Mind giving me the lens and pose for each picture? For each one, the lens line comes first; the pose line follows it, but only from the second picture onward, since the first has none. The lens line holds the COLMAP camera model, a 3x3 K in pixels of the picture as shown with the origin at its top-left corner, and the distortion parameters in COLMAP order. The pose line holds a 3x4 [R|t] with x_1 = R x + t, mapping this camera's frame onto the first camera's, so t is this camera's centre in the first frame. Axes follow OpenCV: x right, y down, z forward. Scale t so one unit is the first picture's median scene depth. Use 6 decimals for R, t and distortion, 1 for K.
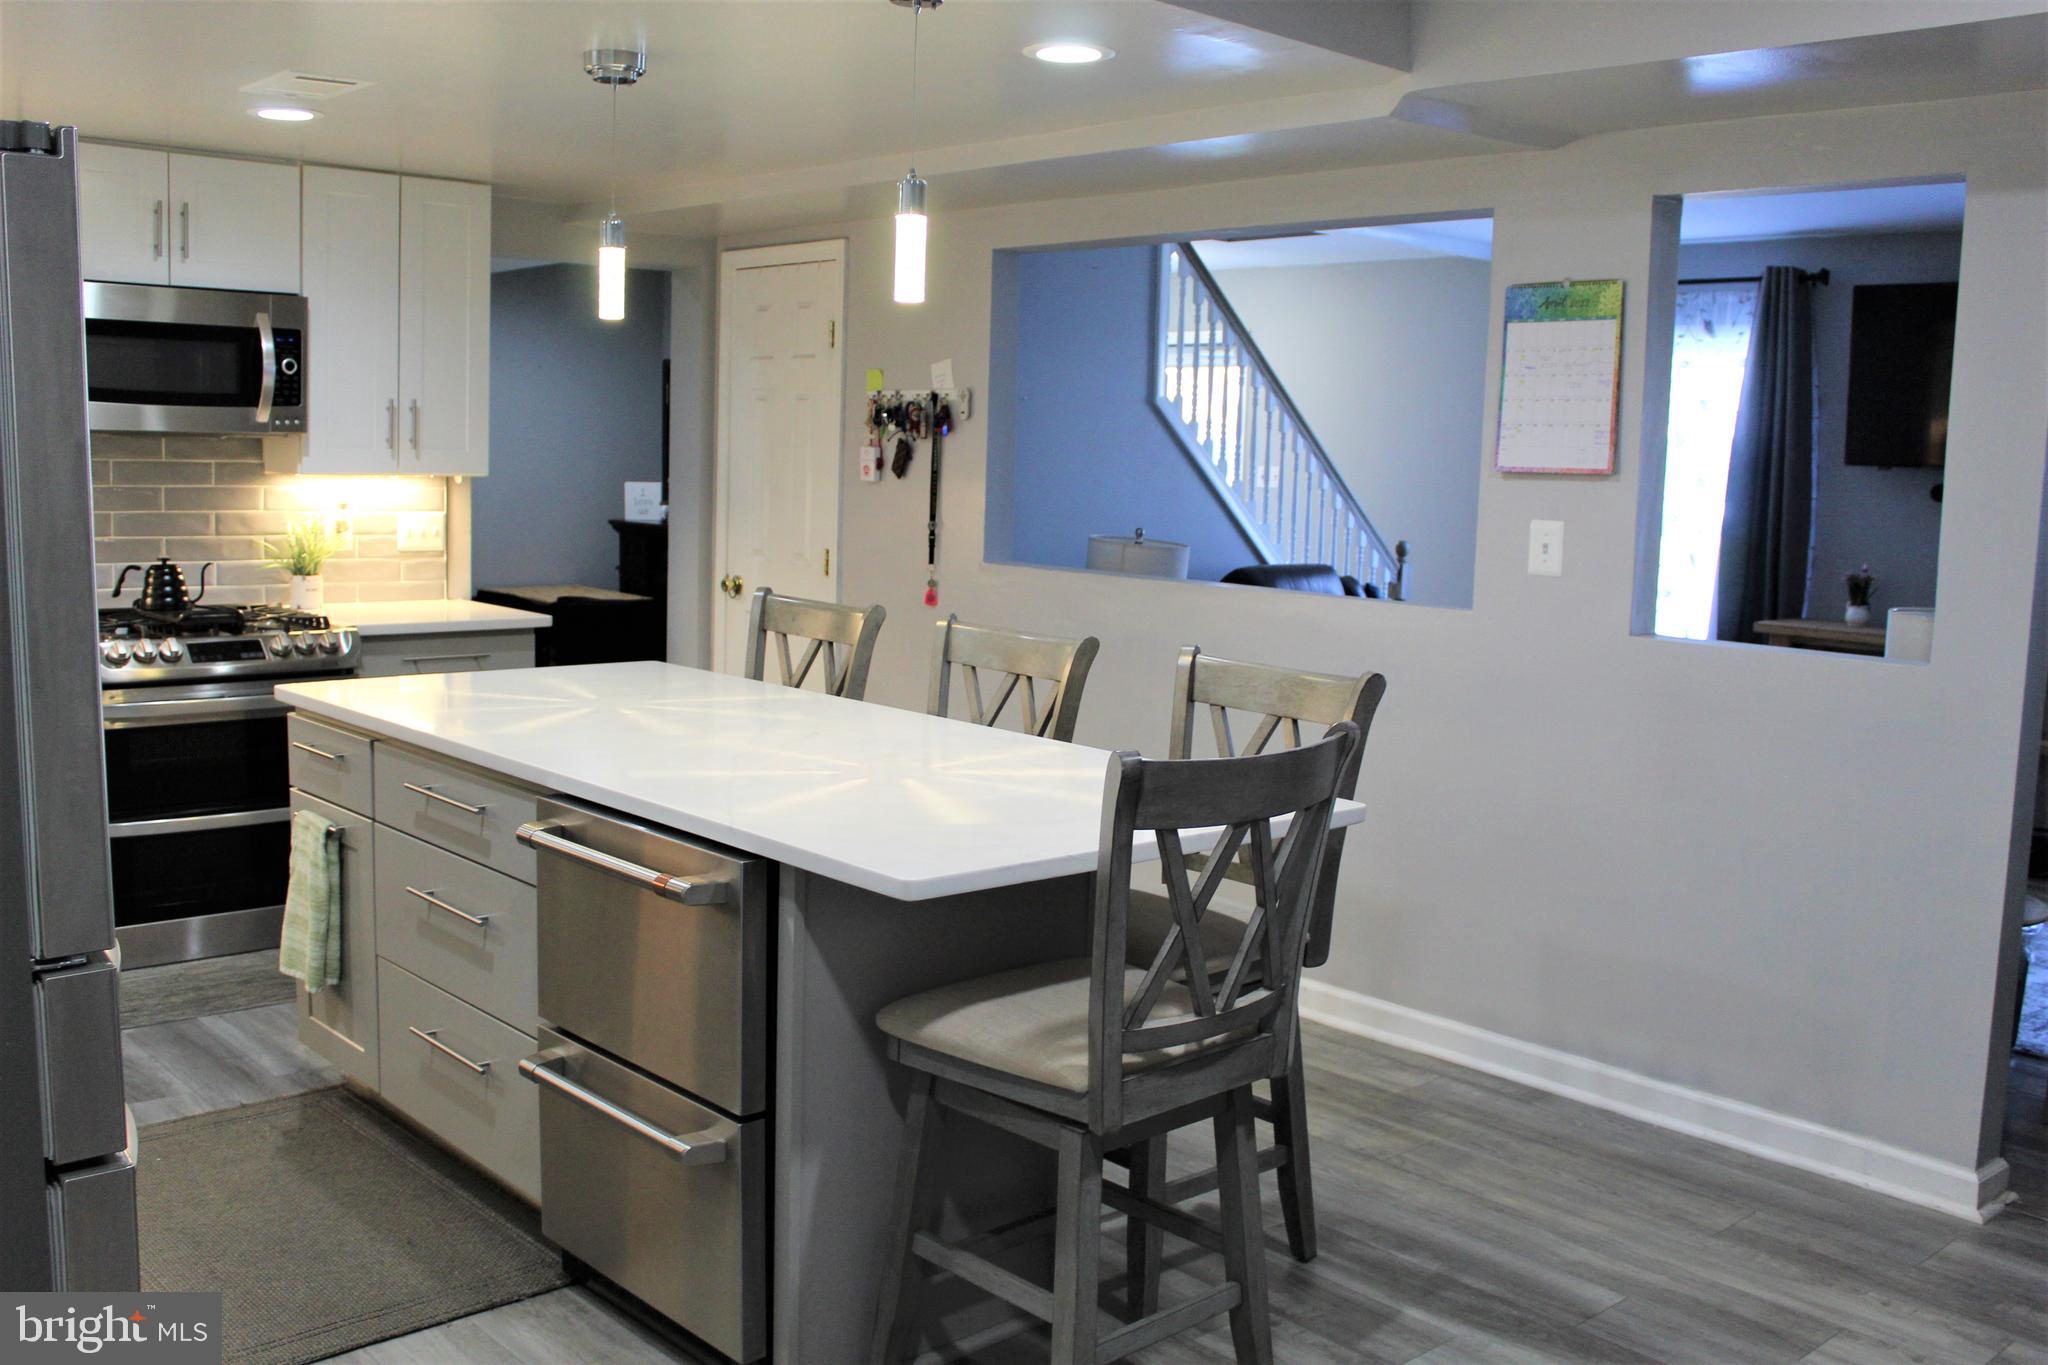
lens RADIAL K [[1904.0, 0, 1034.8], [0, 1904.0, 670.9], [0, 0, 1]] dist [-0.094611, 0.000000]
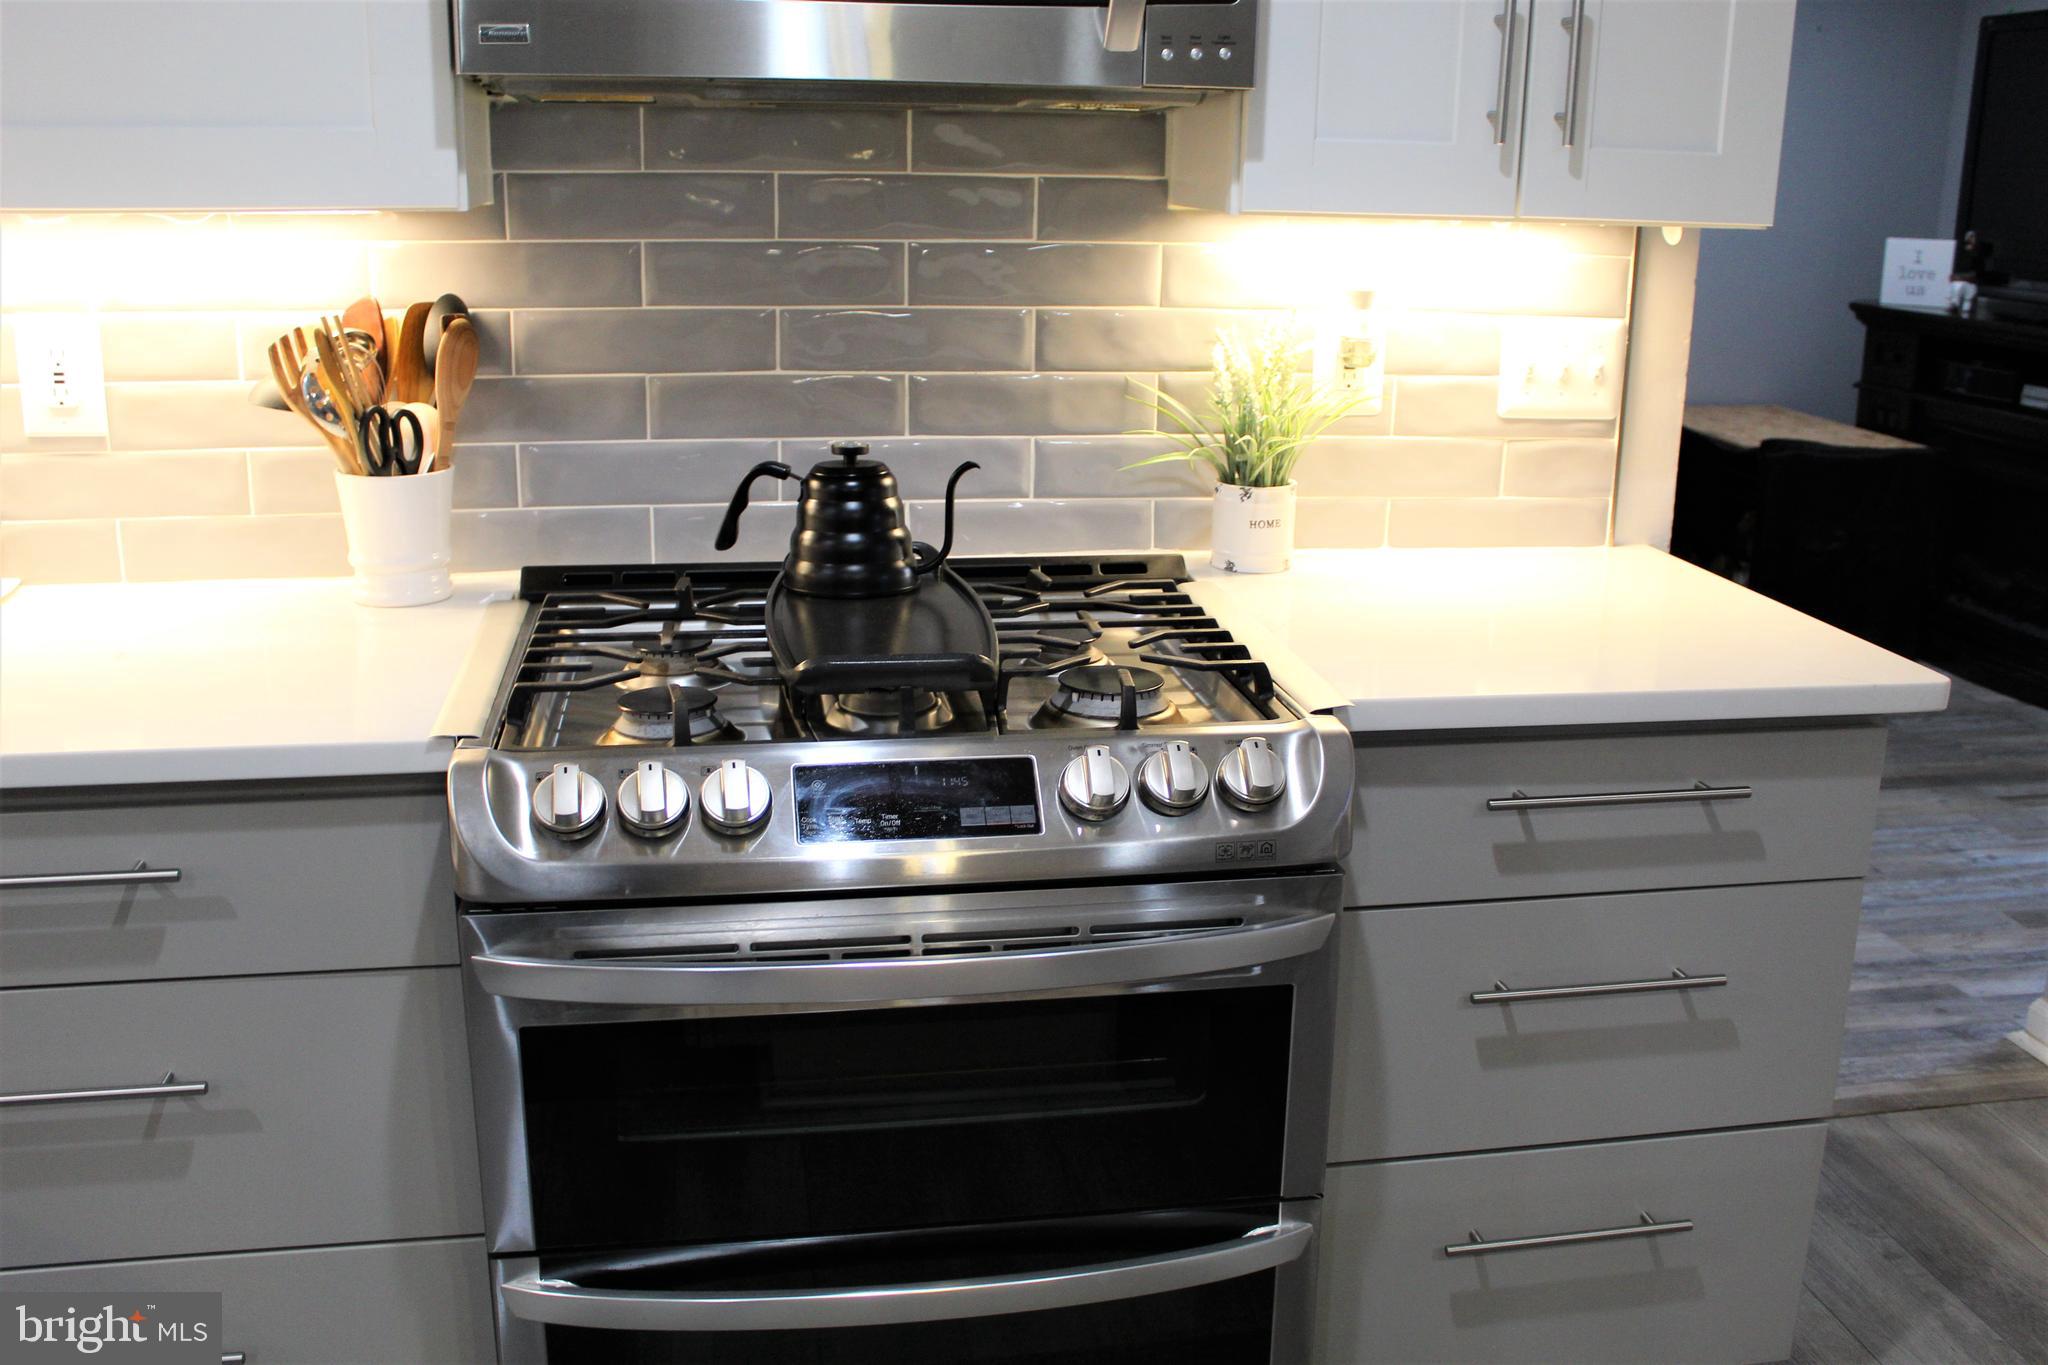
lens RADIAL K [[1904.0, 0, 1027.1], [0, 1904.0, 649.9], [0, 0, 1]] dist [-0.094611, 0.000000]
pose [[0.844887, 0.120911, -0.521101, -0.237438], [-0.055814, 0.988729, 0.138922, -0.072987], [0.532025, -0.088289, 0.842113, 0.691675]]
